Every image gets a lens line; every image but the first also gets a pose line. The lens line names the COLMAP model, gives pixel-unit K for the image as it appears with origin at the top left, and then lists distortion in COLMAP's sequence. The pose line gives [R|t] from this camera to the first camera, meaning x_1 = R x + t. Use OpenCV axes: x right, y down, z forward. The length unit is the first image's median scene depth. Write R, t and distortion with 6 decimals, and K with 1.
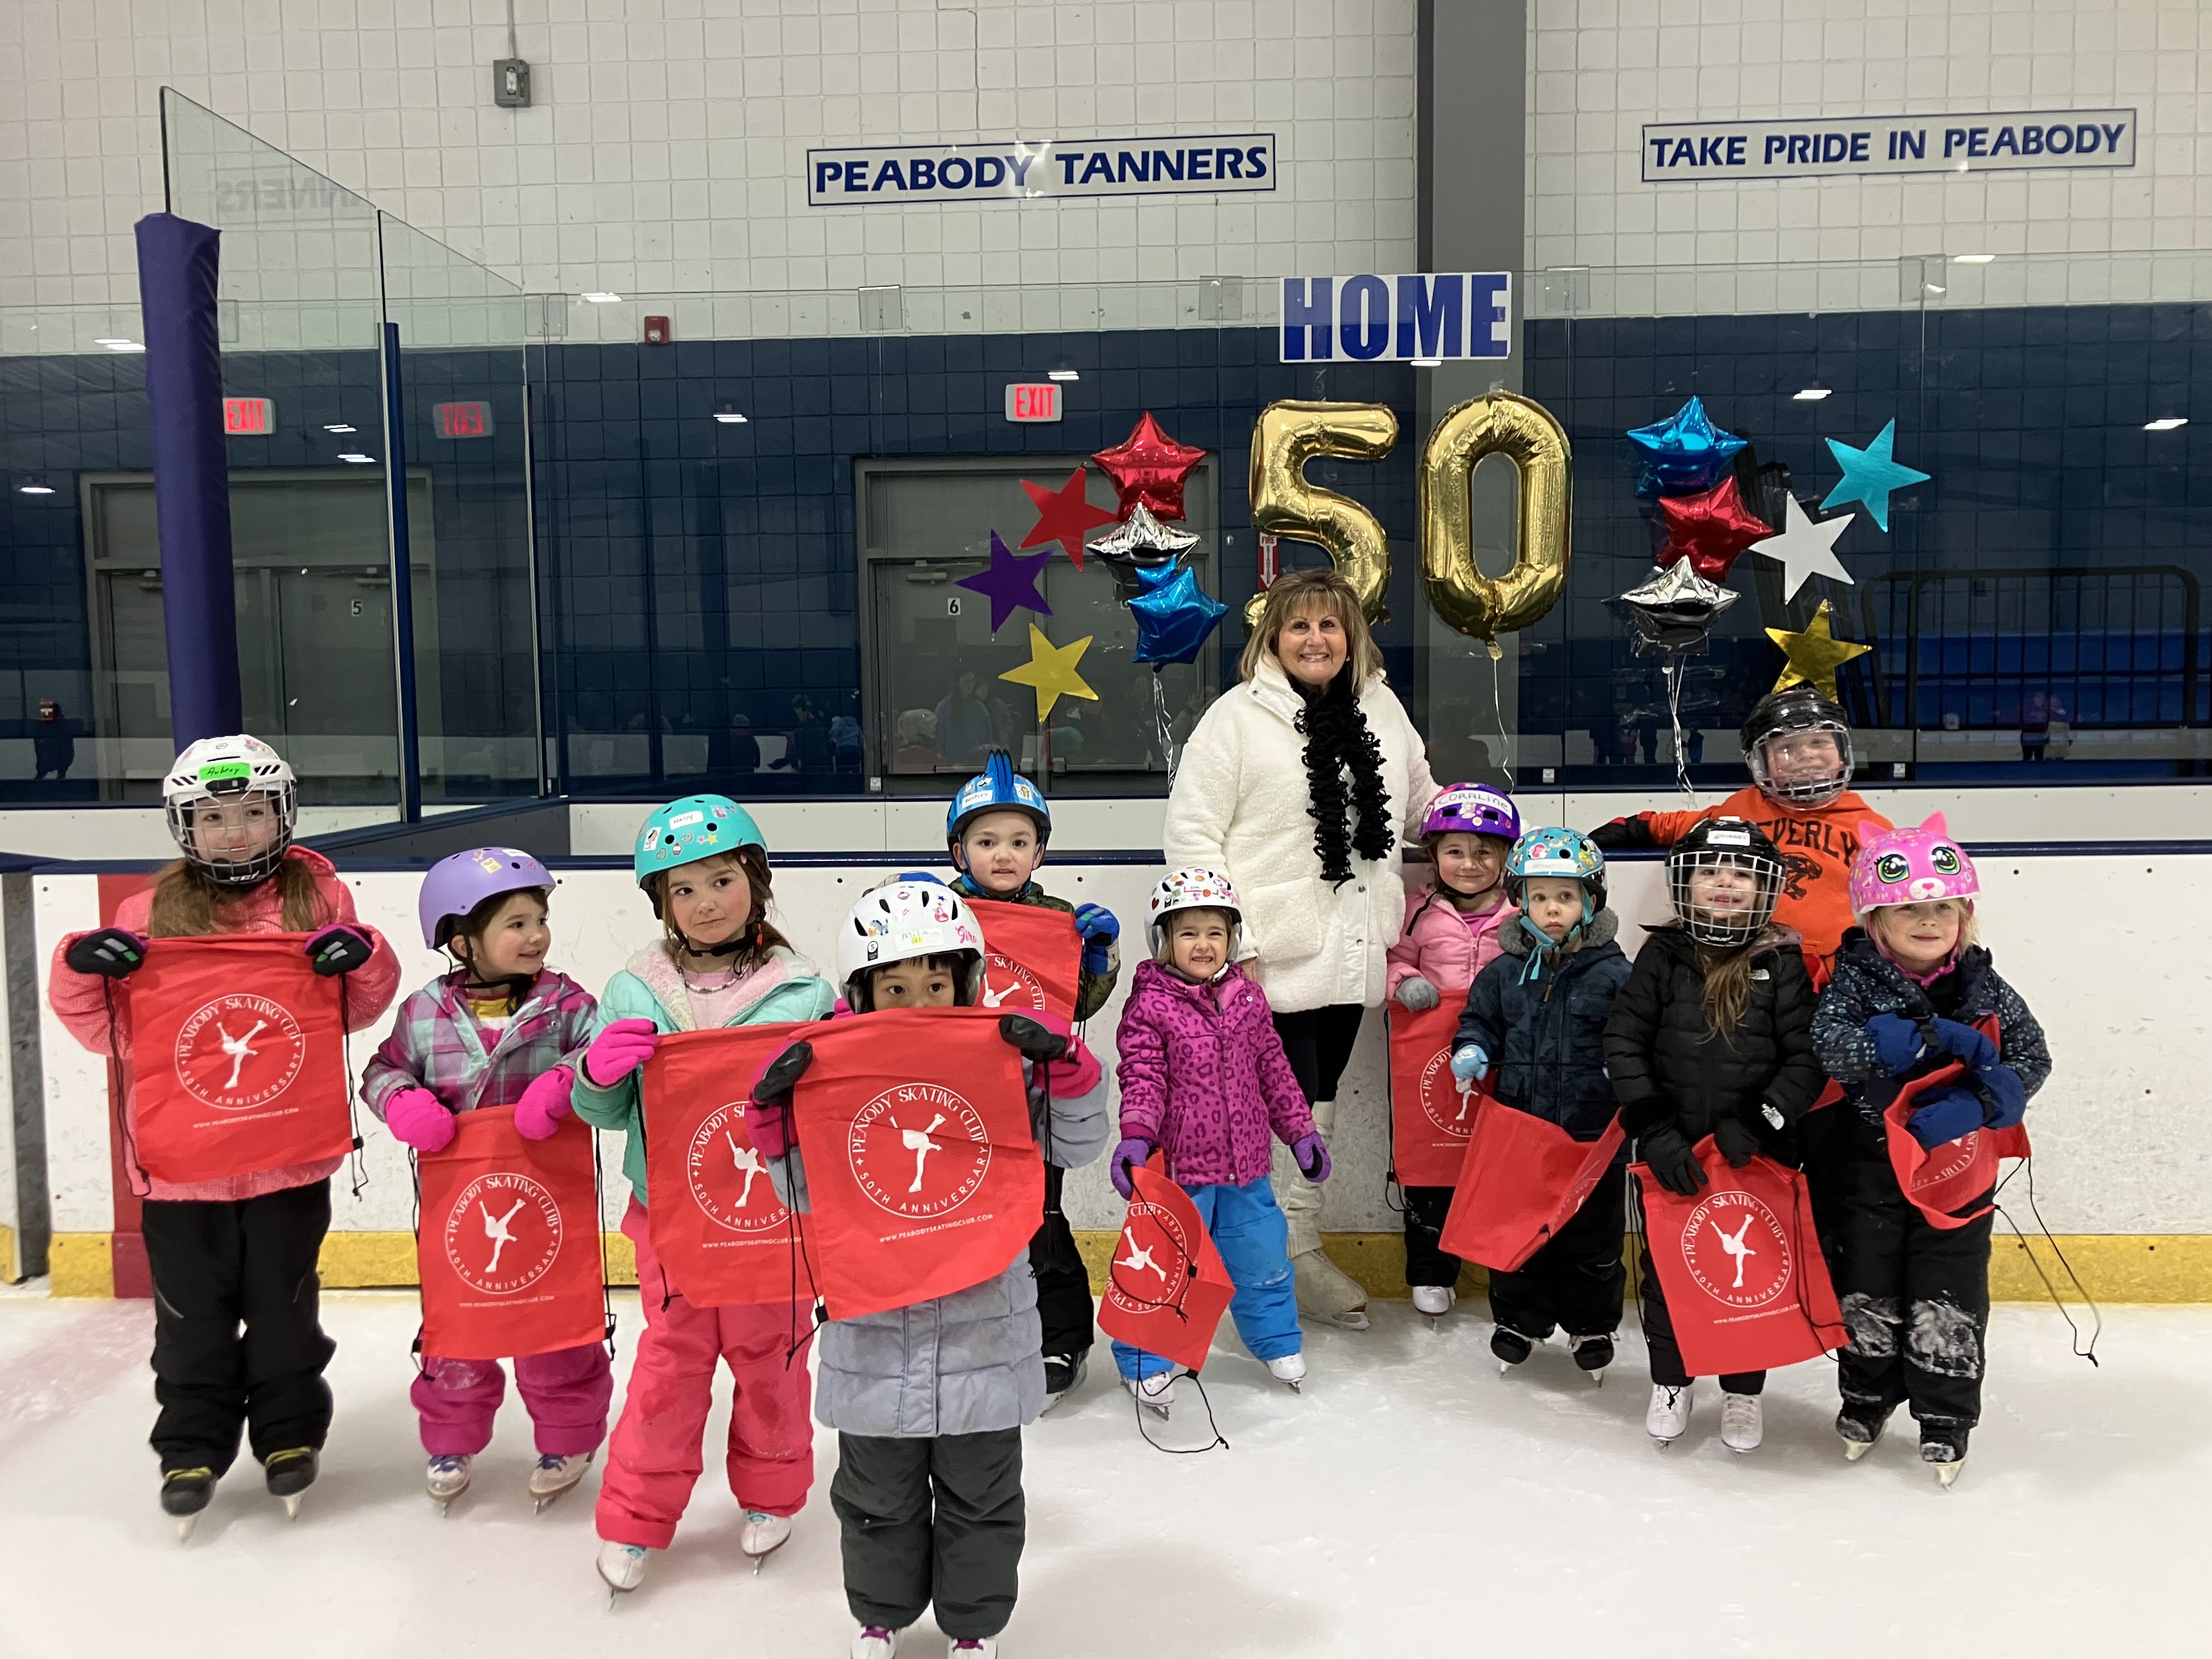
lens RADIAL K [[1810.9, 0, 1120.8], [0, 1810.9, 828.0], [0, 0, 1]] dist [0.033463, -0.040501]
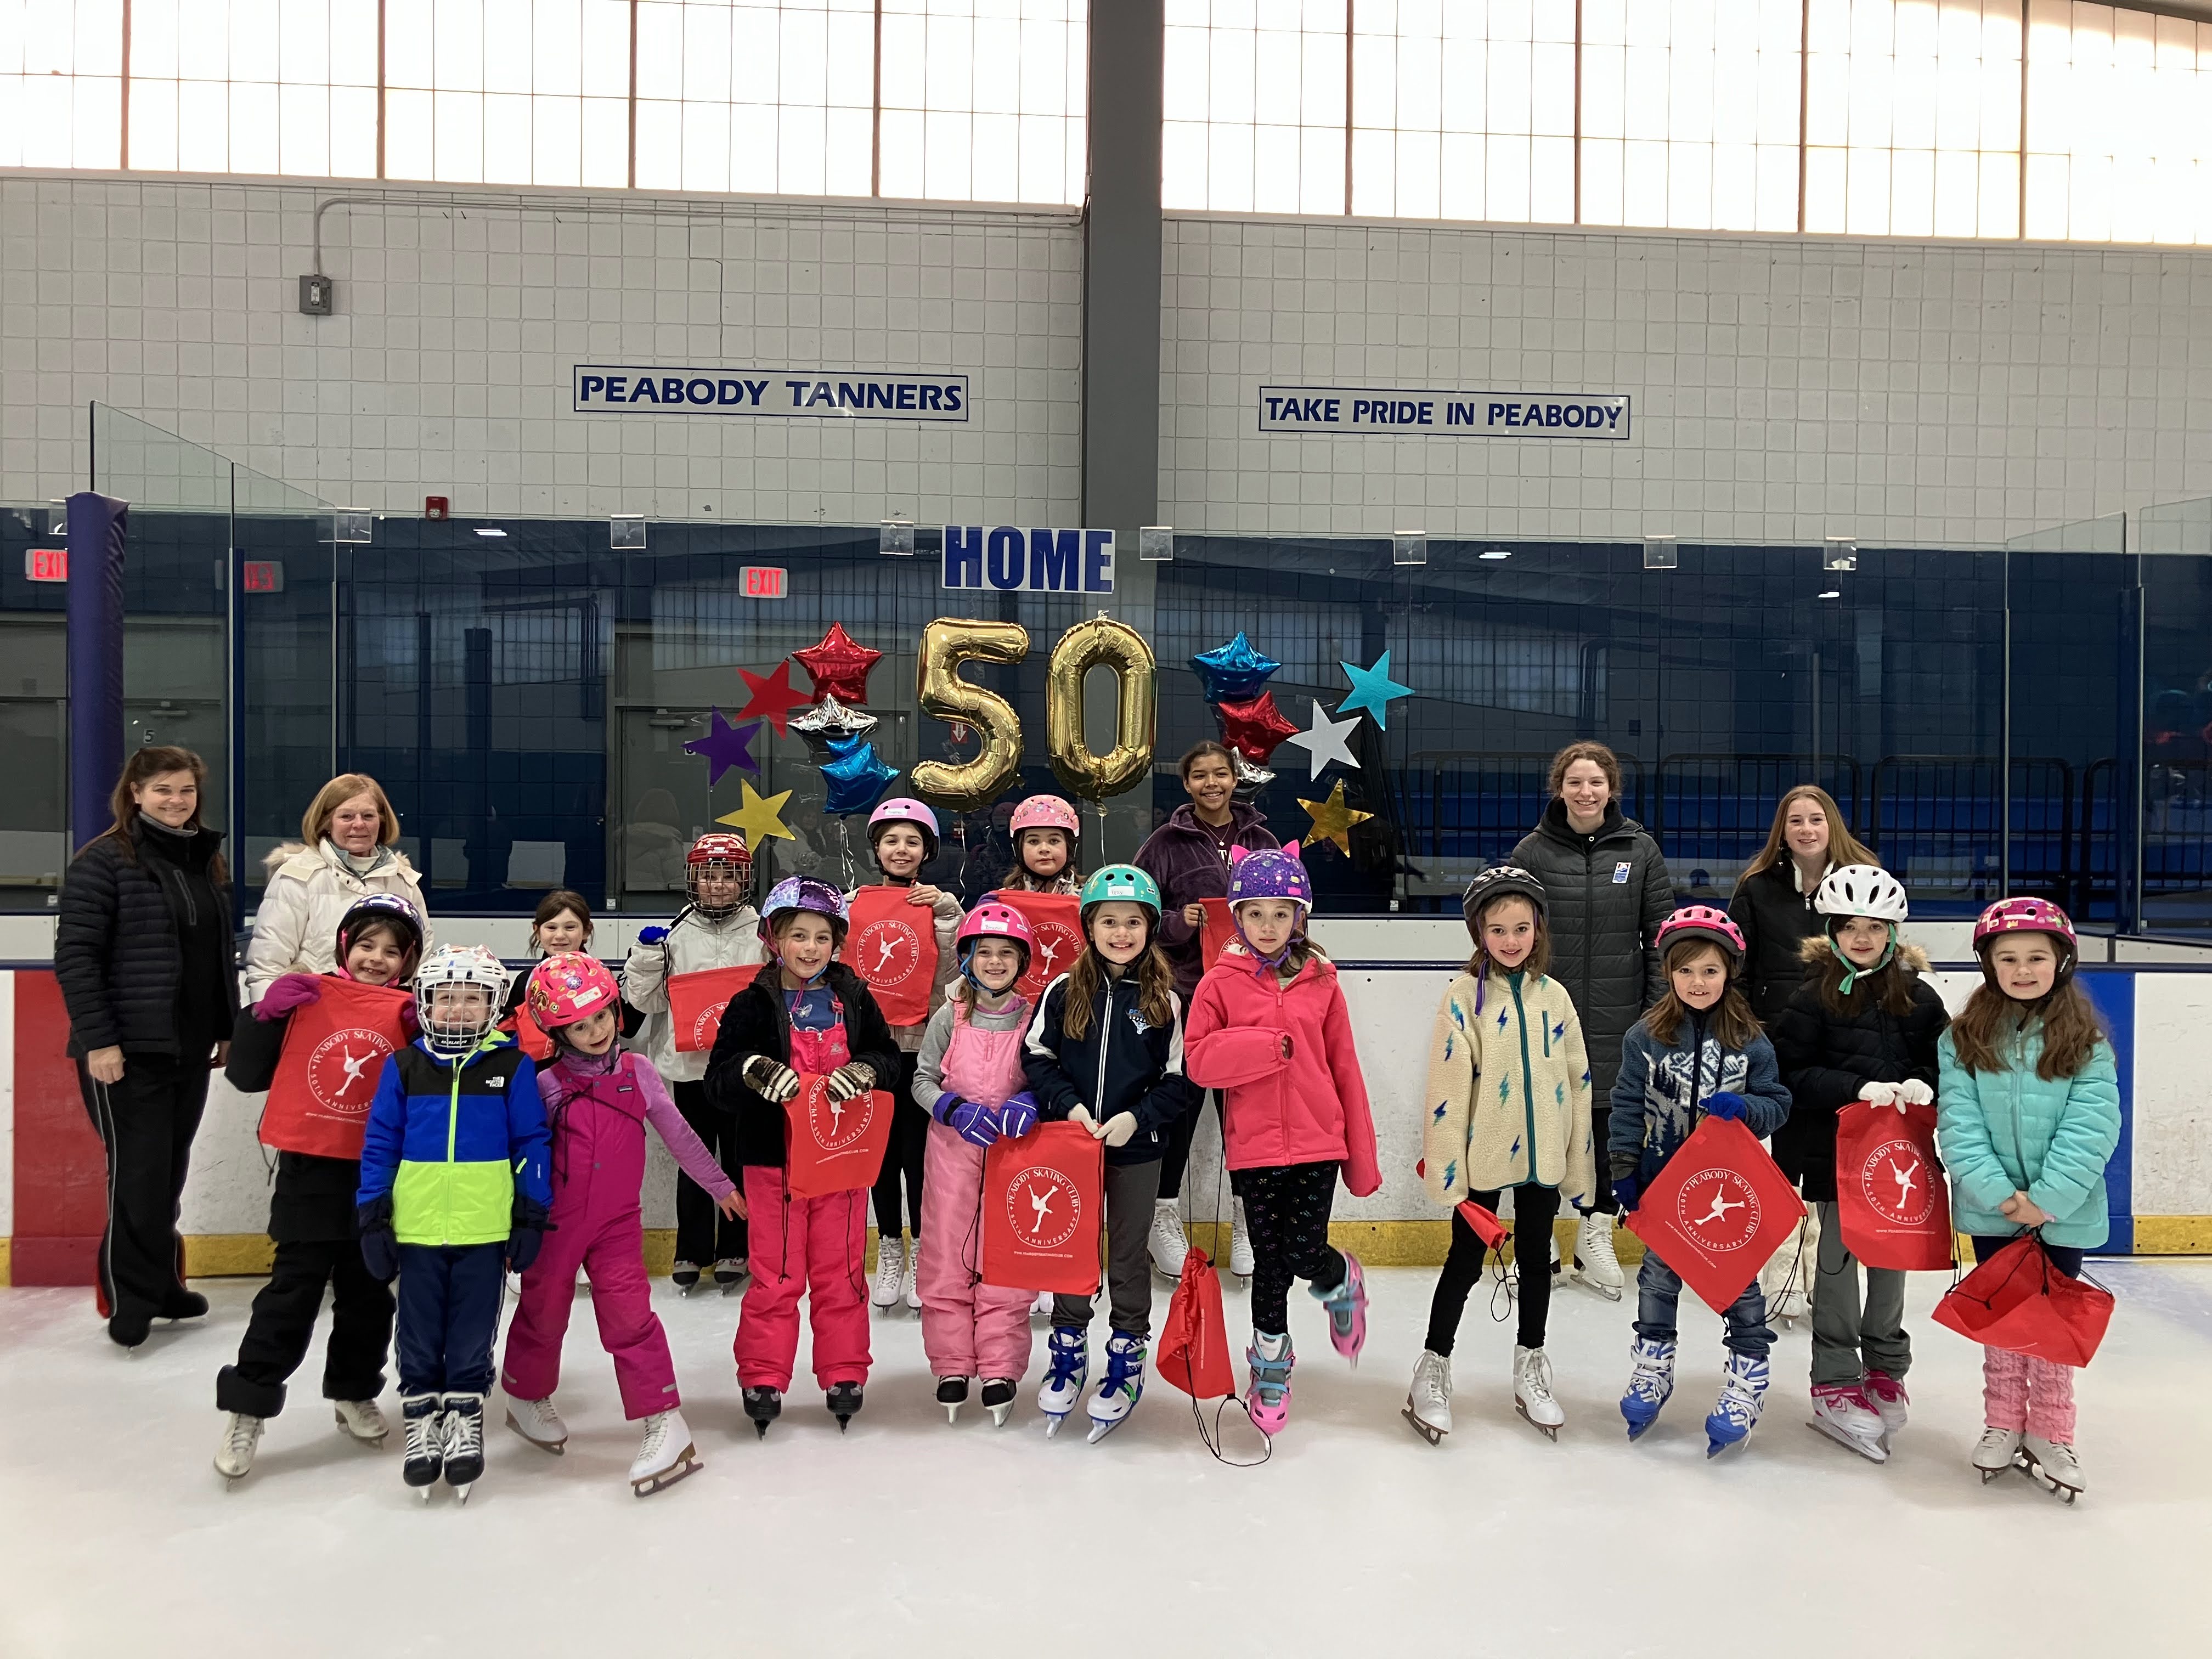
lens RADIAL K [[1810.9, 0, 1125.7], [0, 1810.9, 810.7], [0, 0, 1]] dist [0.033463, -0.040501]
pose [[0.990895, 0.022358, 0.132769, 0.034714], [-0.013204, 0.997499, -0.069431, -0.004497], [-0.133989, 0.067046, 0.988712, -0.212088]]
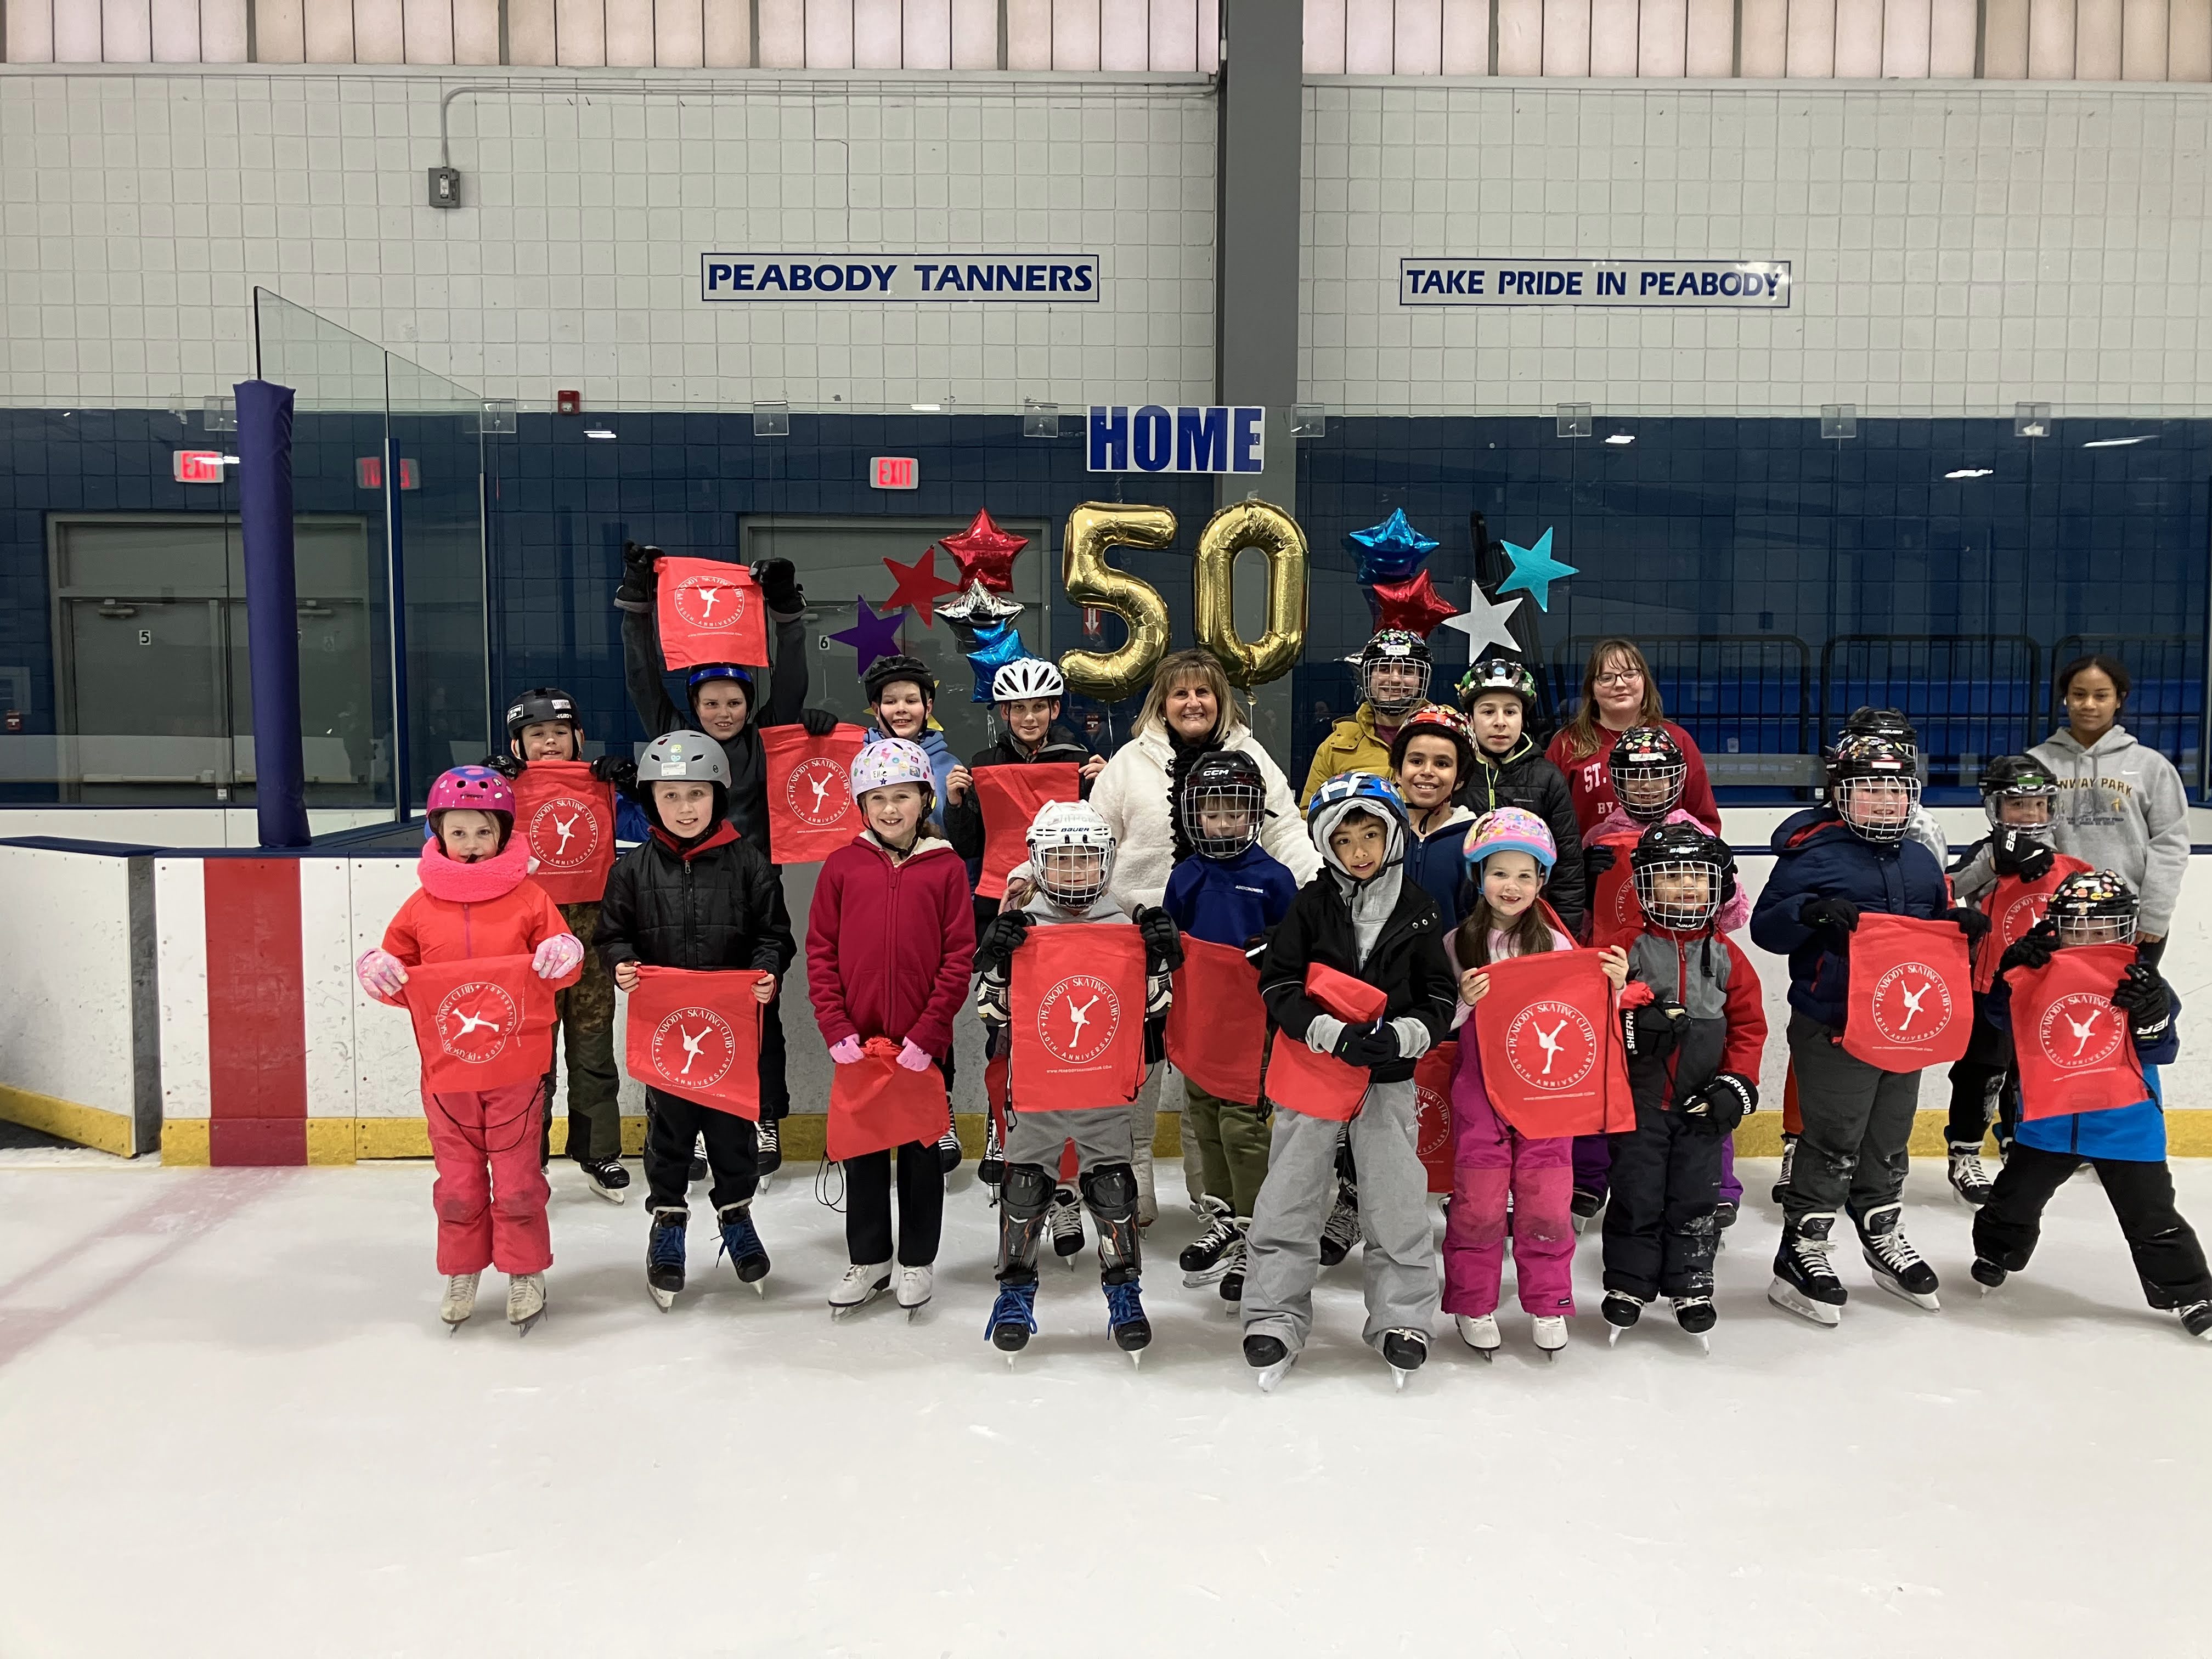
lens RADIAL K [[1810.9, 0, 1115.4], [0, 1810.9, 819.3], [0, 0, 1]] dist [0.033463, -0.040501]
pose [[0.997192, 0.009977, 0.074221, 0.010723], [-0.009284, 0.999910, -0.009681, 0.001394], [-0.074311, 0.008964, 0.997195, -0.193809]]
